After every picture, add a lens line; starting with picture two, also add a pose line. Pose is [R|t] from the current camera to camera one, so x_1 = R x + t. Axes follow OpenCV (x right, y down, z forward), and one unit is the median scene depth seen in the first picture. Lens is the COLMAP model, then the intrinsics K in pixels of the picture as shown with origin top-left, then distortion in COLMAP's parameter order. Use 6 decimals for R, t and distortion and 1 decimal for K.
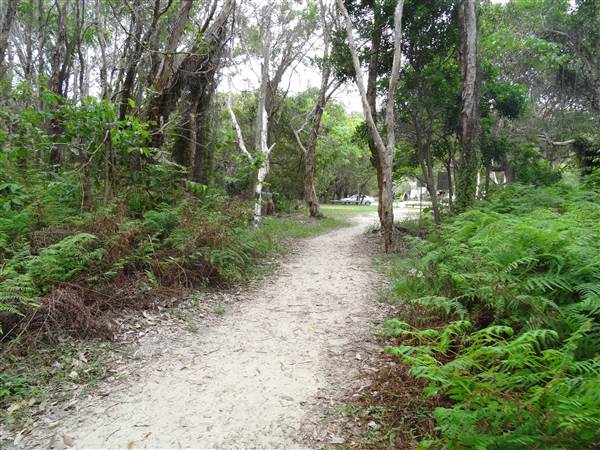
lens RADIAL K [[444.3, 0, 300.0], [0, 444.3, 225.0], [0, 0, 1]] dist [-0.014298, -0.002900]
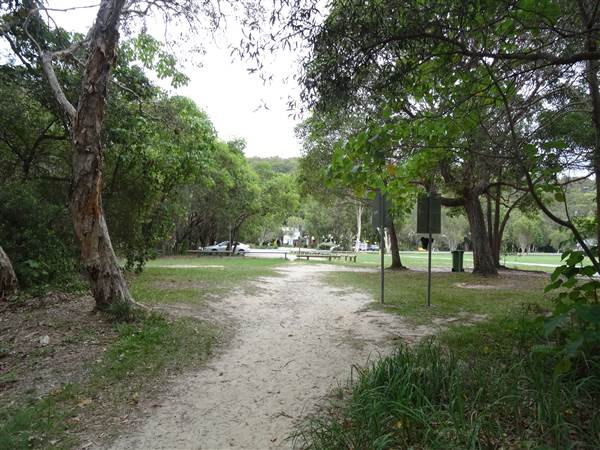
lens RADIAL K [[444.3, 0, 300.0], [0, 444.3, 225.0], [0, 0, 1]] dist [-0.014298, -0.002900]
pose [[0.957379, 0.008048, 0.288721, 0.030885], [0.021557, 0.994832, -0.099215, -0.019480], [-0.288028, 0.101211, 0.952259, 0.260360]]
